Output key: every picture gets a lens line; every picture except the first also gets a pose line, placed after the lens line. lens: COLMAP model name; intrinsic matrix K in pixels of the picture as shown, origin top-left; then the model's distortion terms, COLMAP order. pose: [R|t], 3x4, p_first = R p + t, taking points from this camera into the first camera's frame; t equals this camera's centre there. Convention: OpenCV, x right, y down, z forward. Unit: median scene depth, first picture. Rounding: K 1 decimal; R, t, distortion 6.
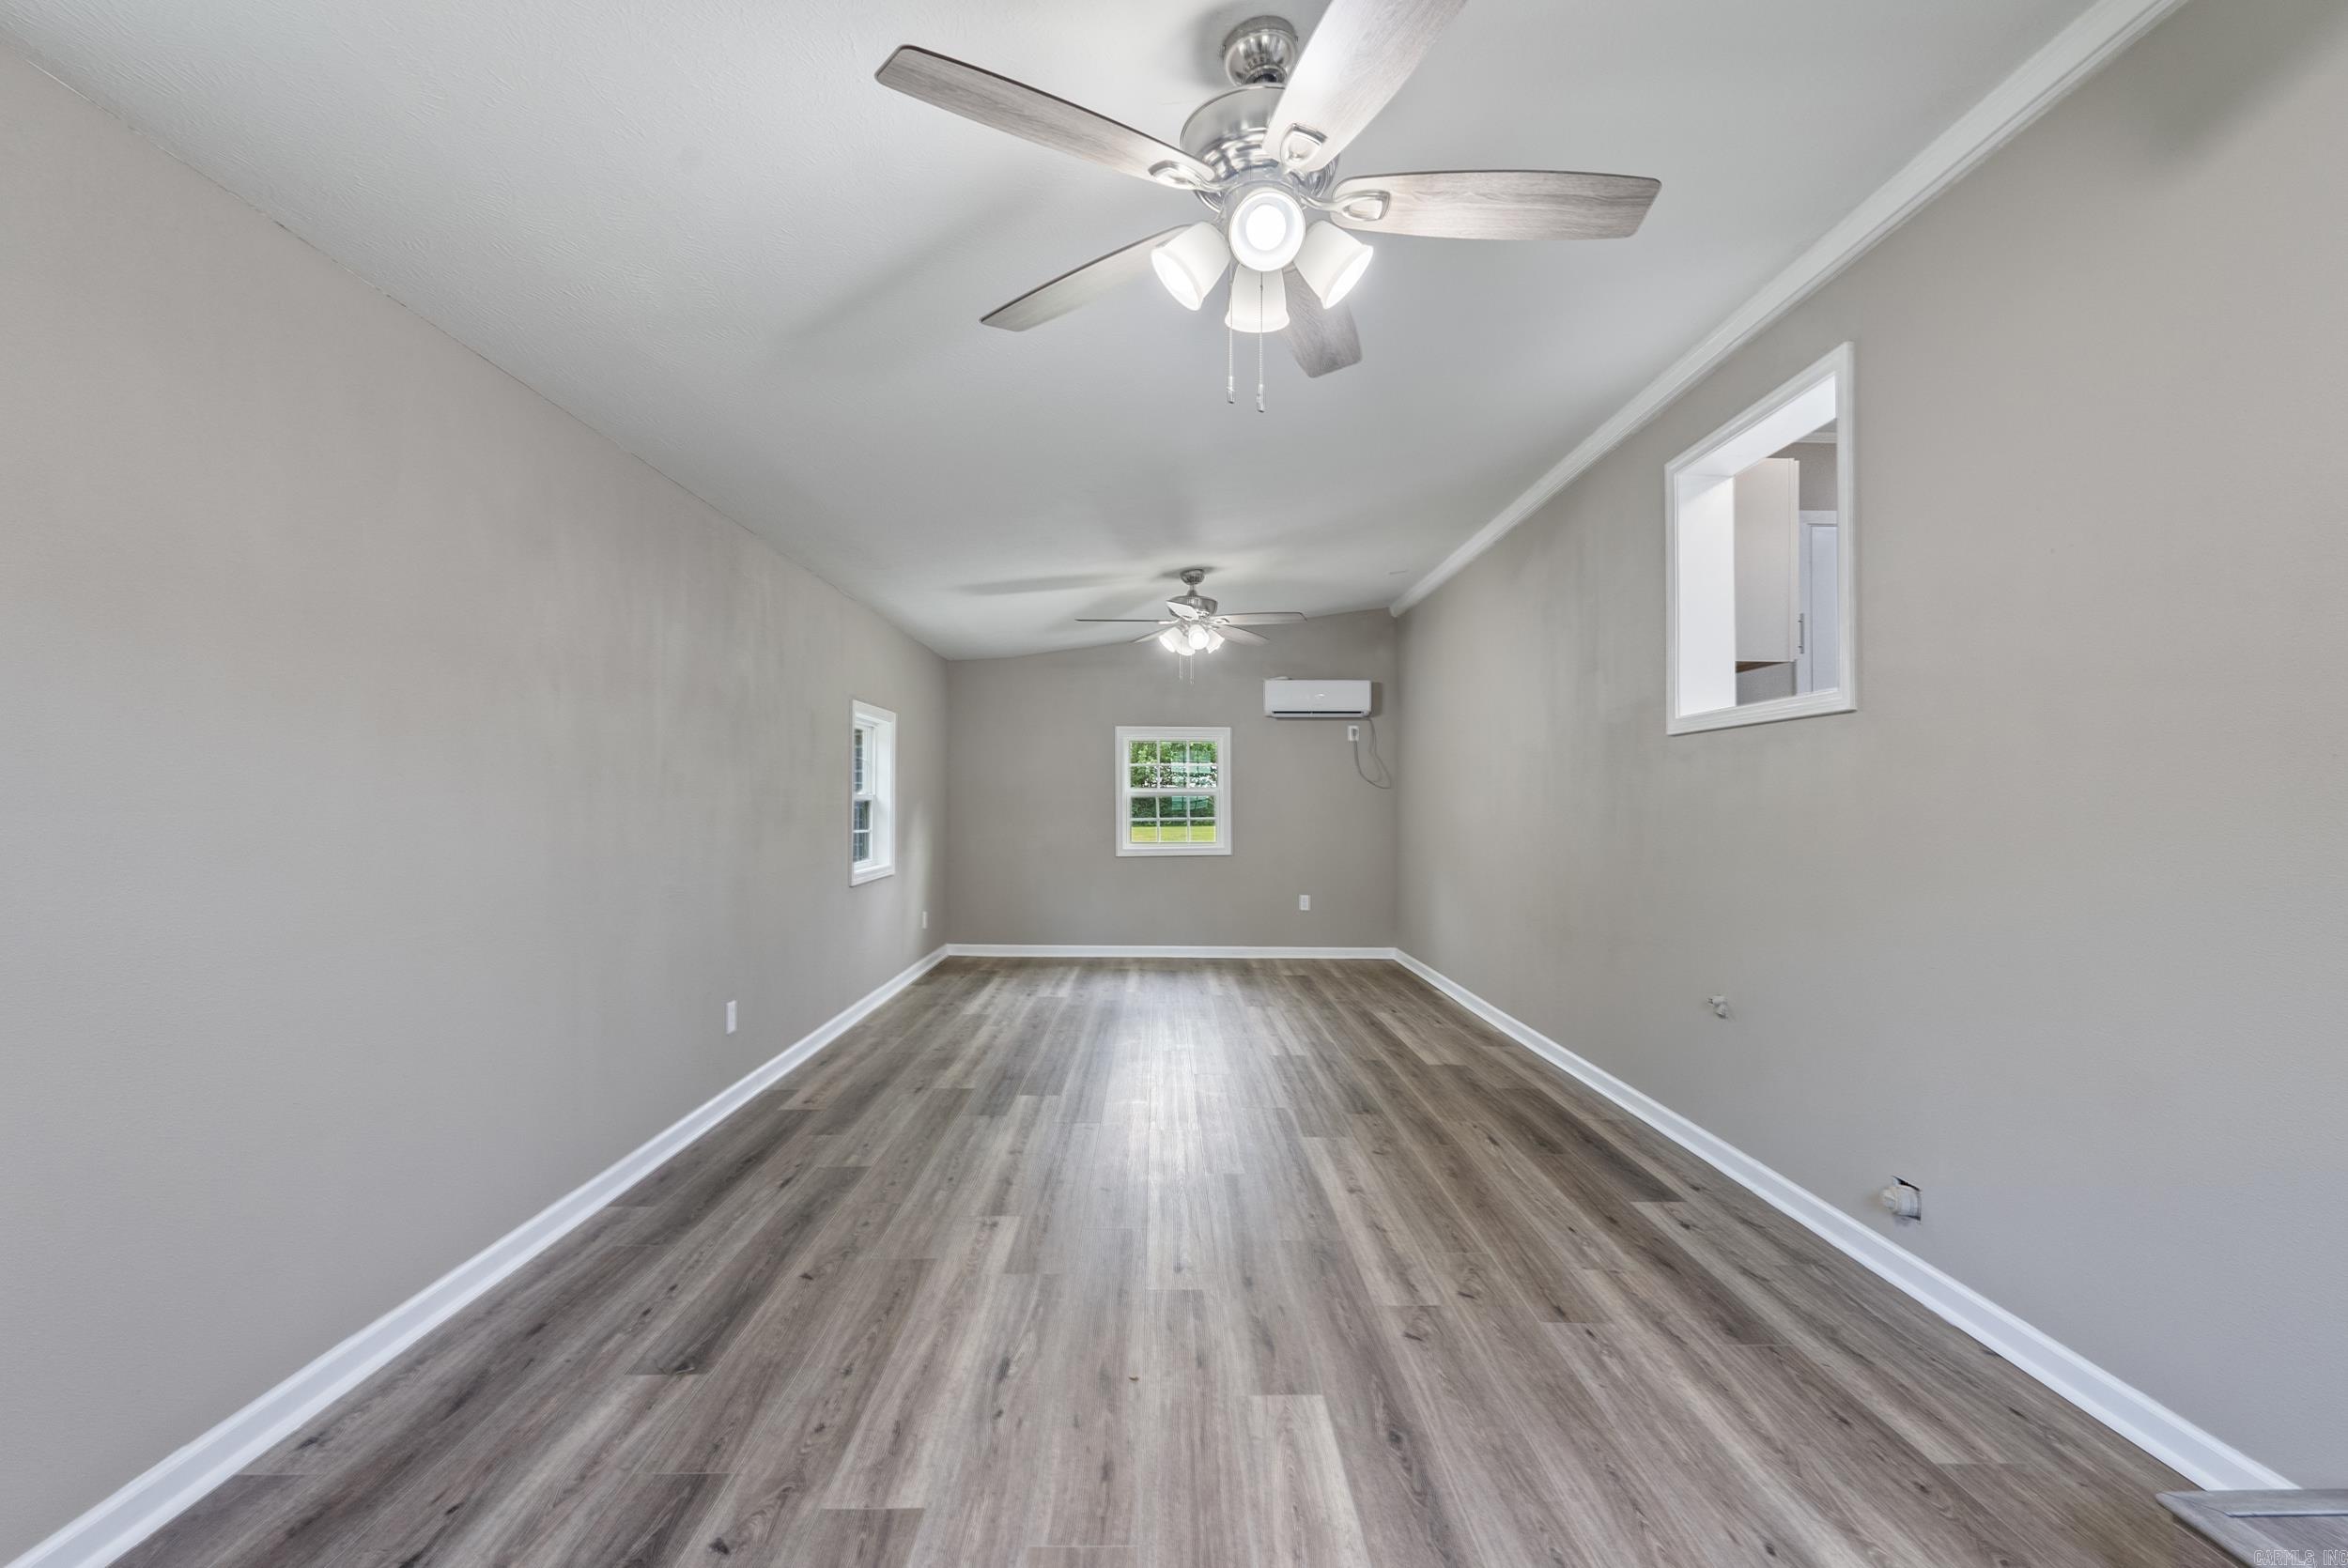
lens RADIAL K [[1029.4, 0, 1174.0], [0, 1029.4, 784.0], [0, 0, 1]] dist [-0.008371, 0.000808]
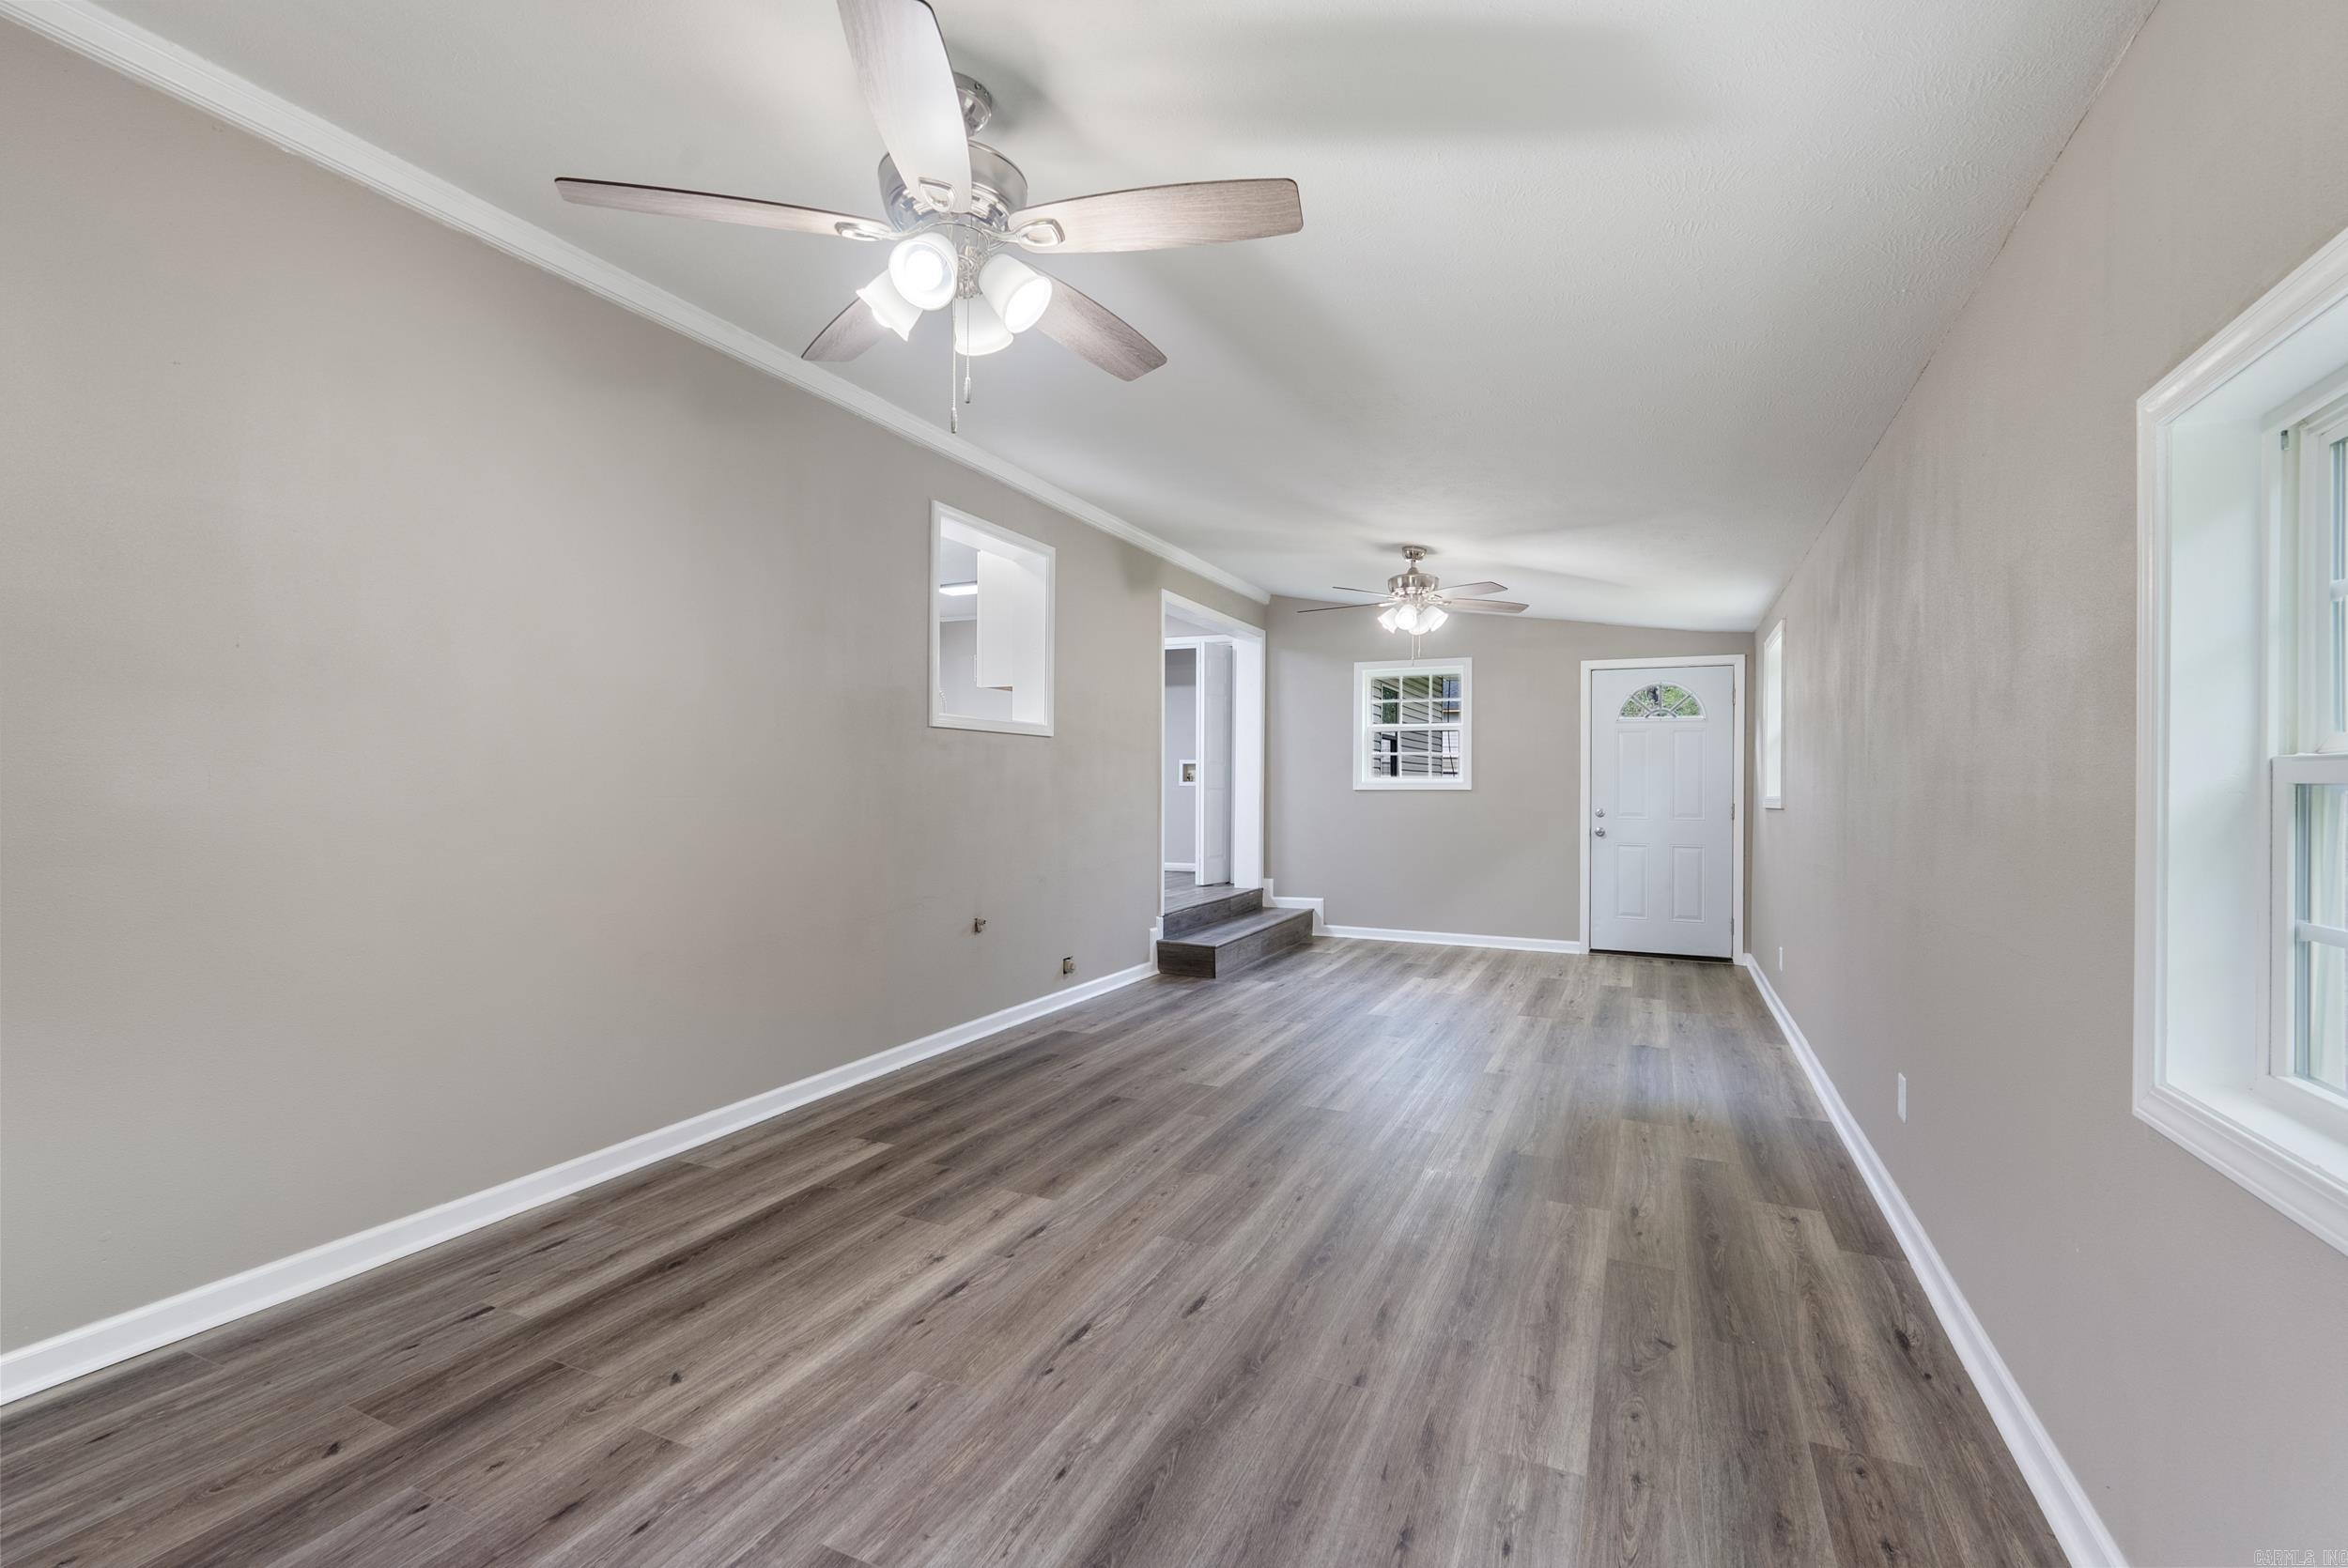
lens RADIAL K [[1029.4, 0, 1174.0], [0, 1029.4, 784.0], [0, 0, 1]] dist [-0.008371, 0.000808]
pose [[-0.899146, -0.007386, 0.437585, -0.296814], [-0.016117, 0.999738, -0.016243, 0.033558], [-0.437351, -0.021657, -0.899030, 1.910308]]
